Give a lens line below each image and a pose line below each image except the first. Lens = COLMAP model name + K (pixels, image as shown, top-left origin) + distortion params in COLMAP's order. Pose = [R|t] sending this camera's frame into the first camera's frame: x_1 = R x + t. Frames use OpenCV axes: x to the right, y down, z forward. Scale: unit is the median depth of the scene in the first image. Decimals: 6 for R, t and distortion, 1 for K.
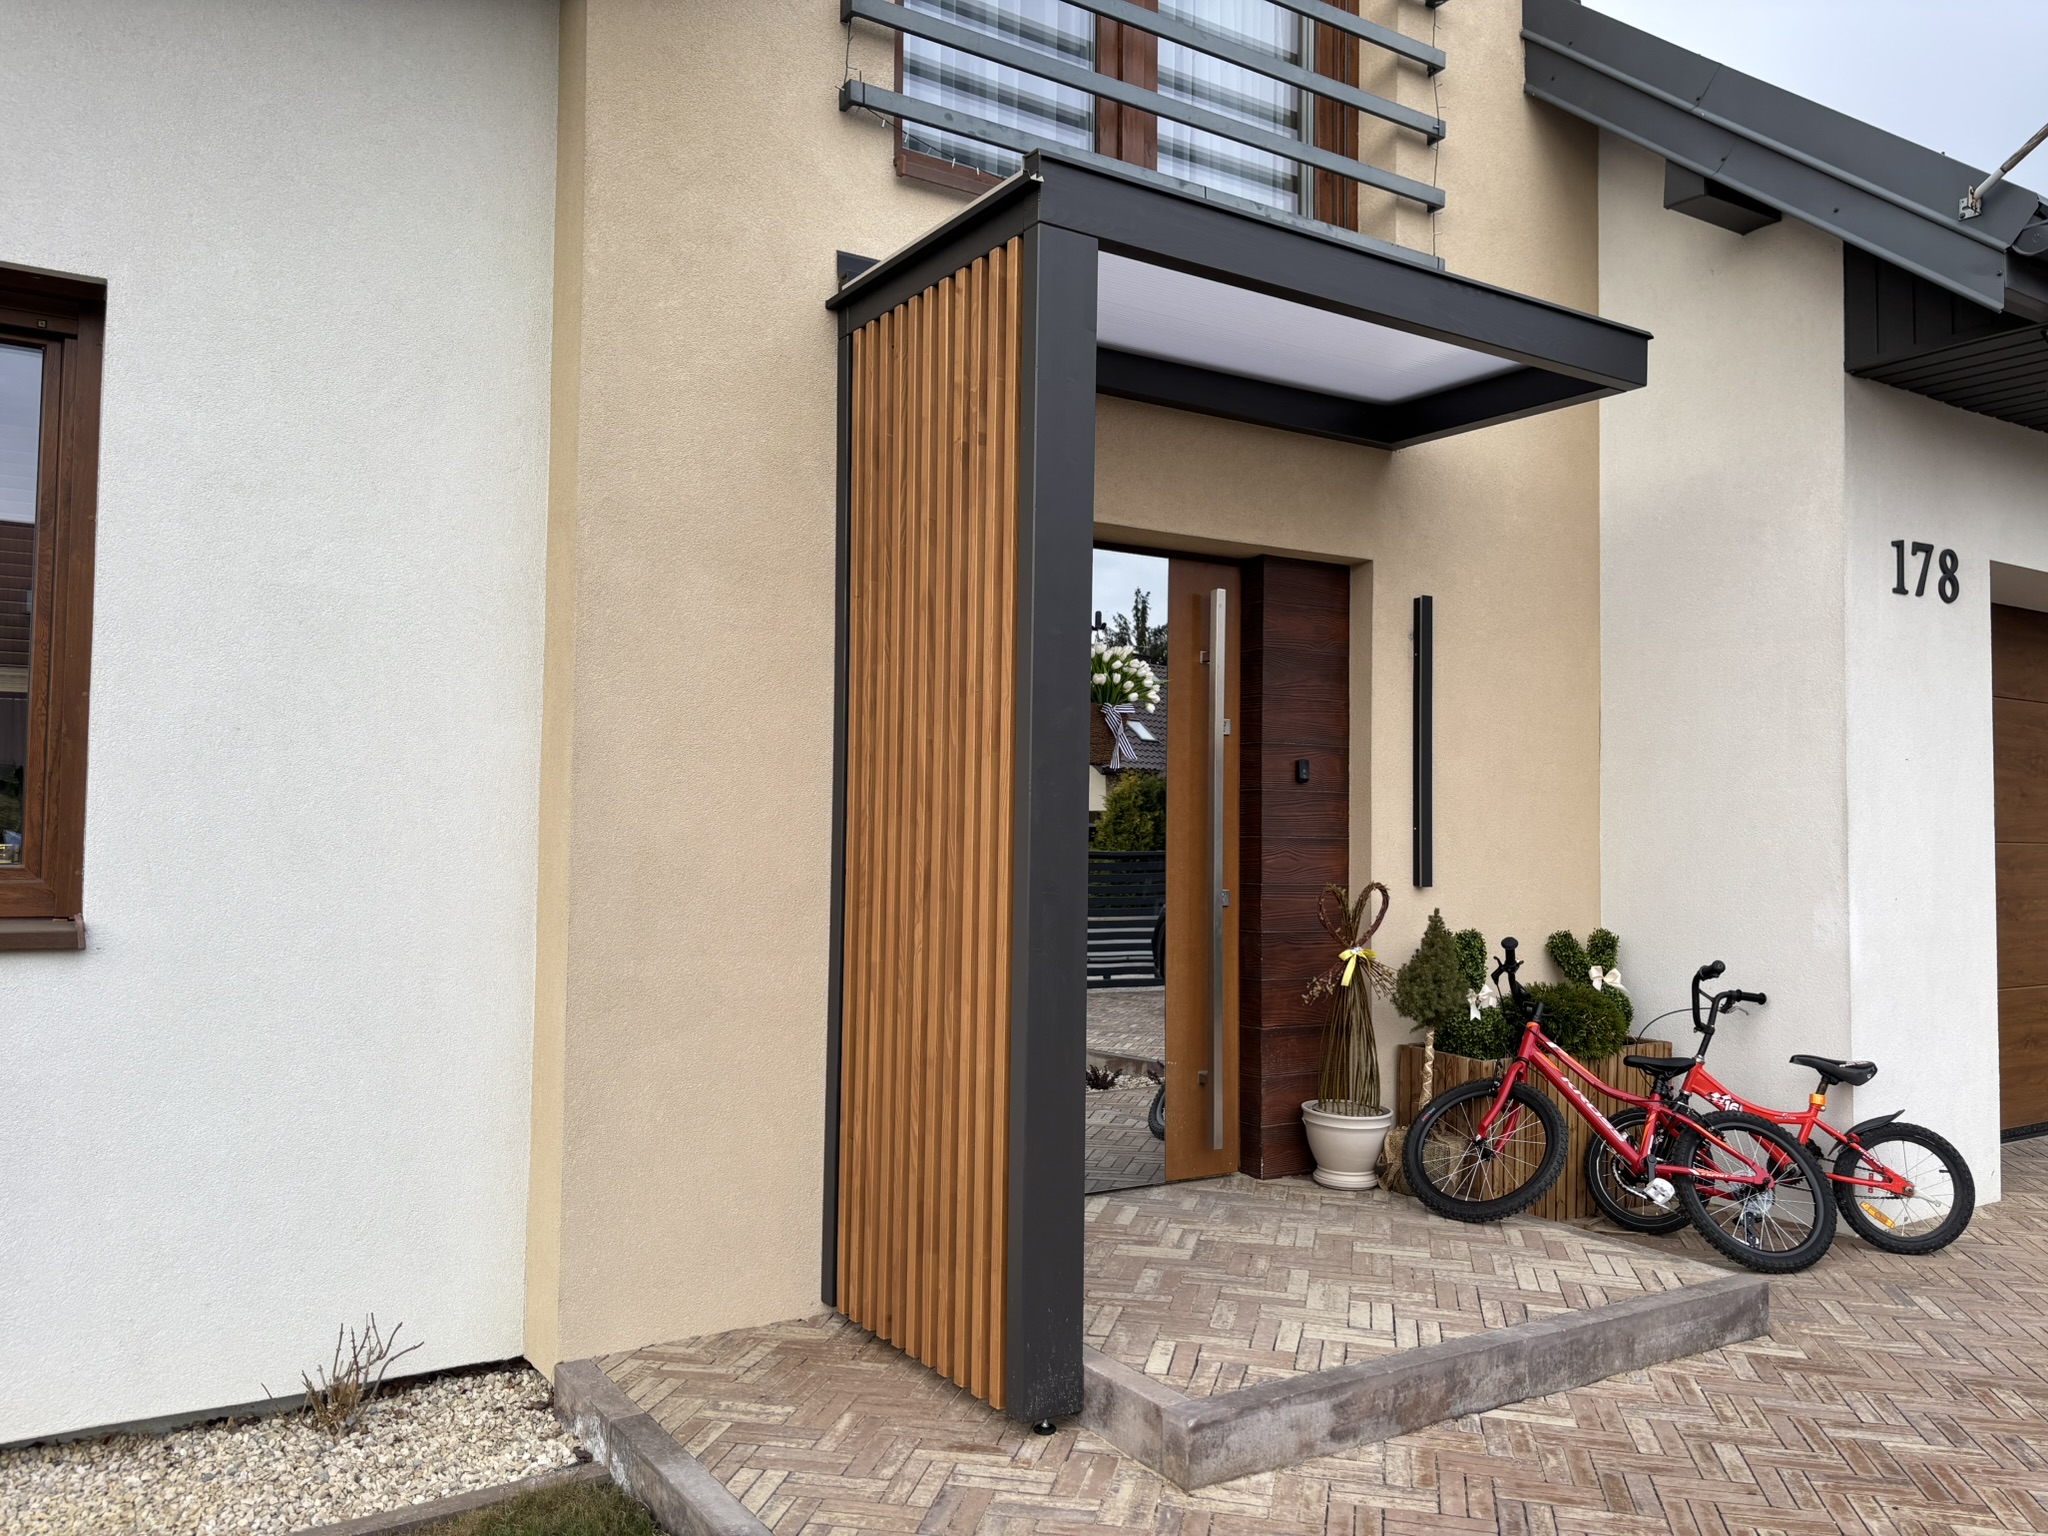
lens RADIAL K [[1554.3, 0, 1012.6], [0, 1554.3, 781.0], [0, 0, 1]] dist [0.047549, -0.043385]
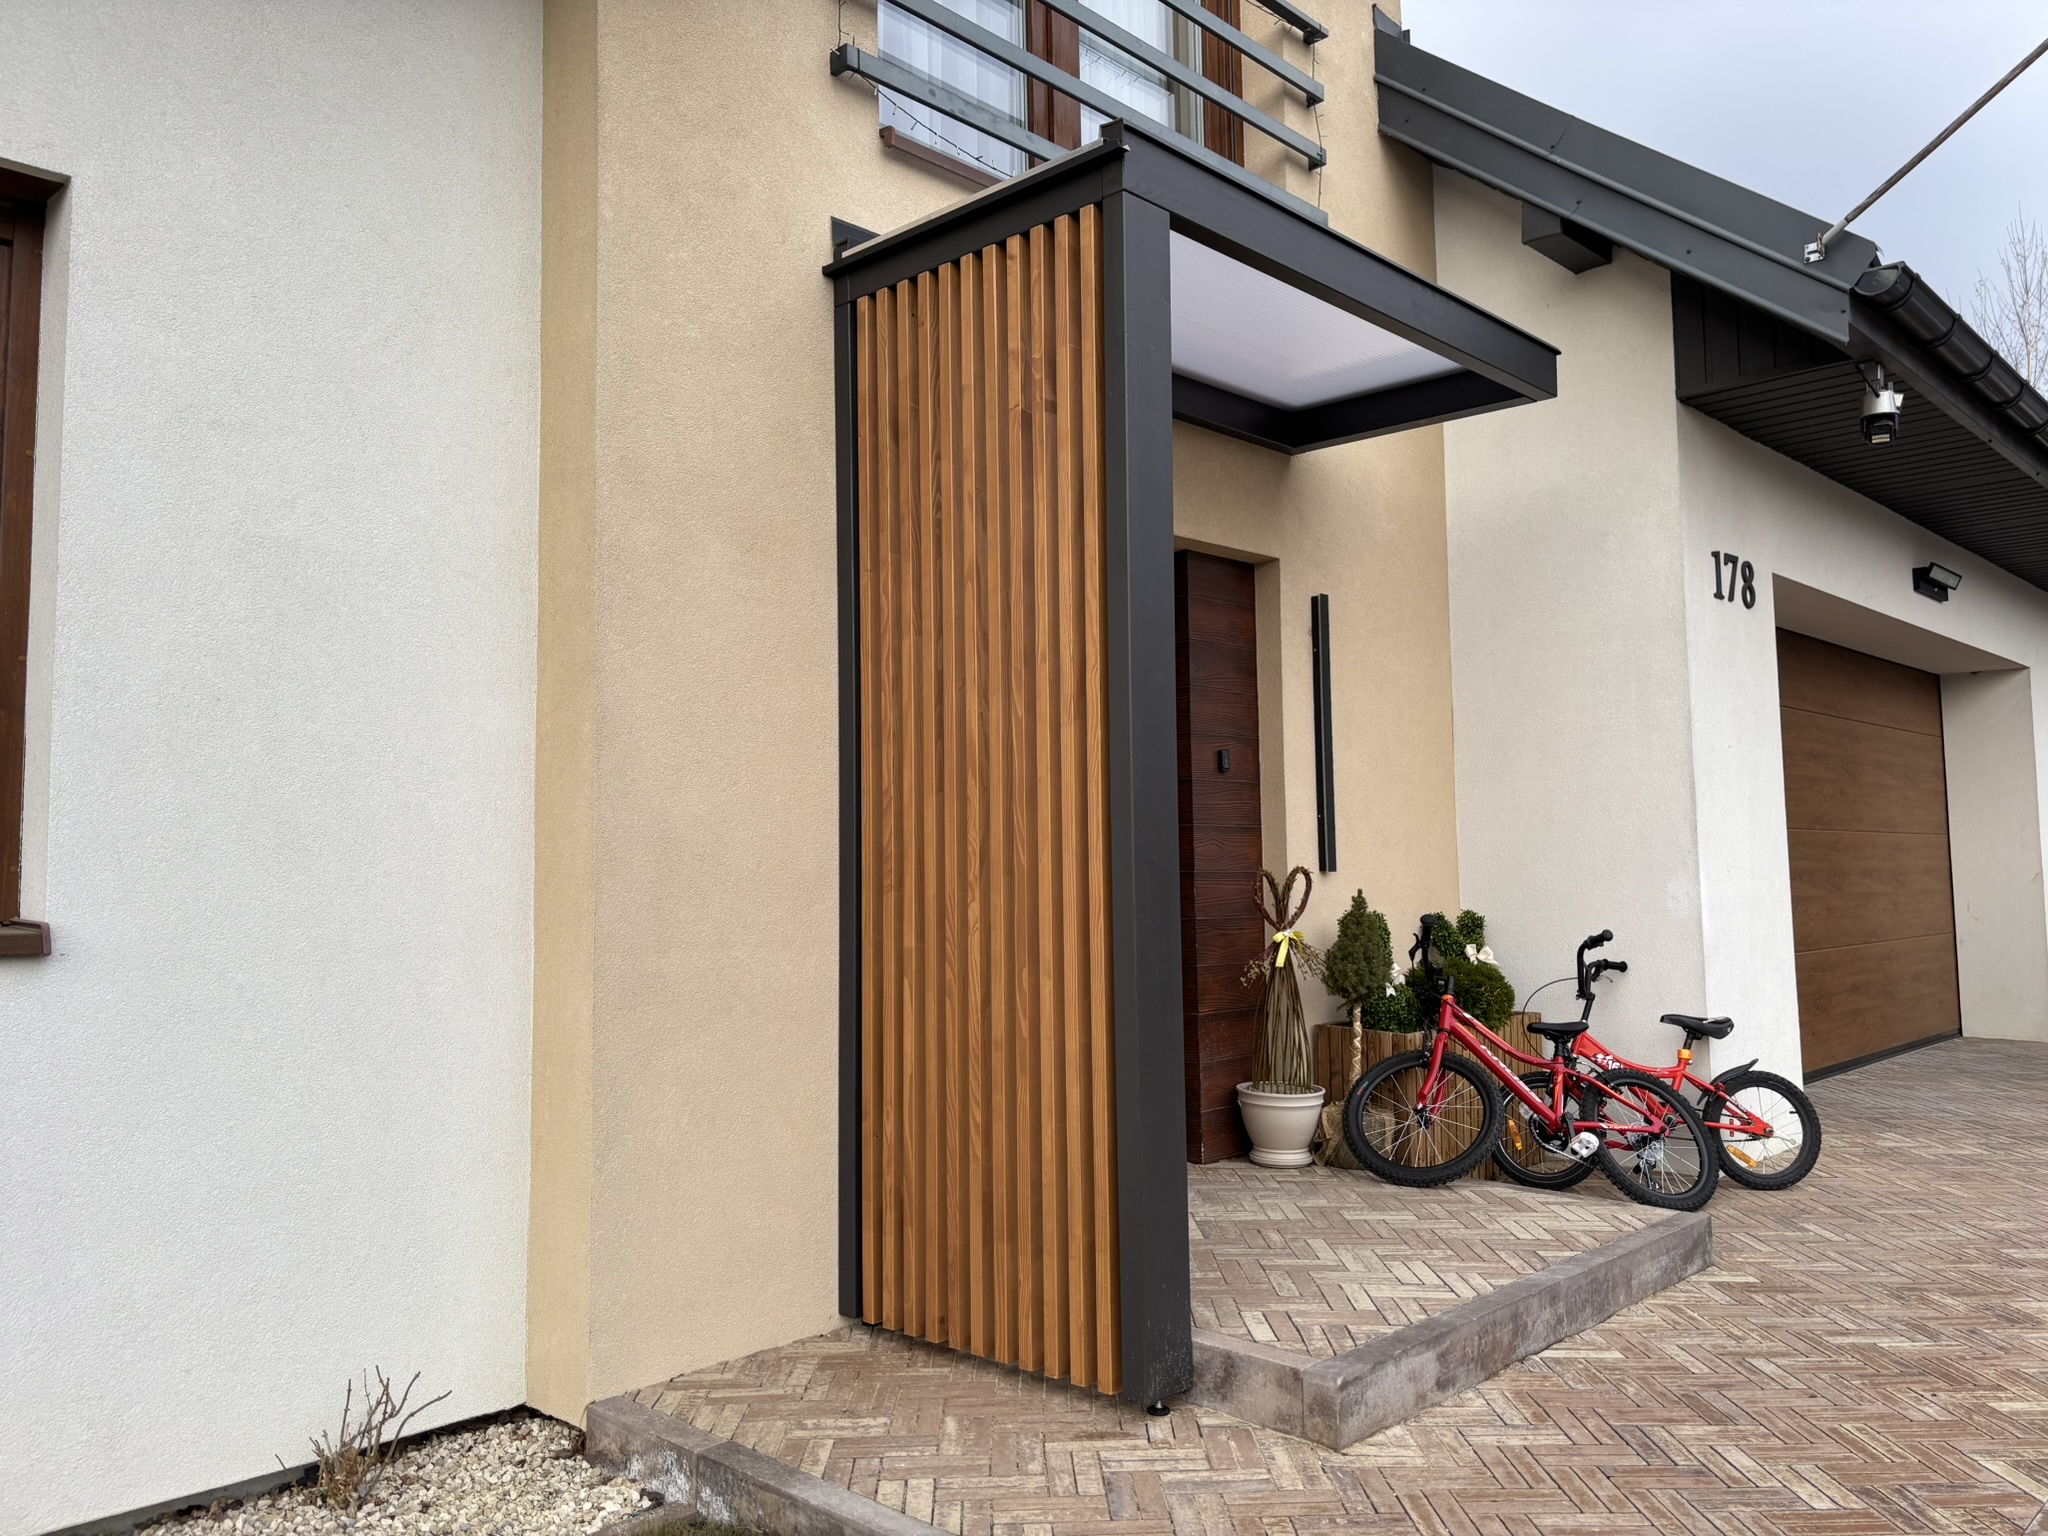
lens RADIAL K [[1554.3, 0, 1023.1], [0, 1554.3, 757.6], [0, 0, 1]] dist [0.047549, -0.043385]
pose [[0.972605, -0.008428, 0.232313, -0.238810], [0.017331, 0.999190, -0.036308, 0.035063], [-0.231819, 0.039339, 0.971963, 0.046548]]
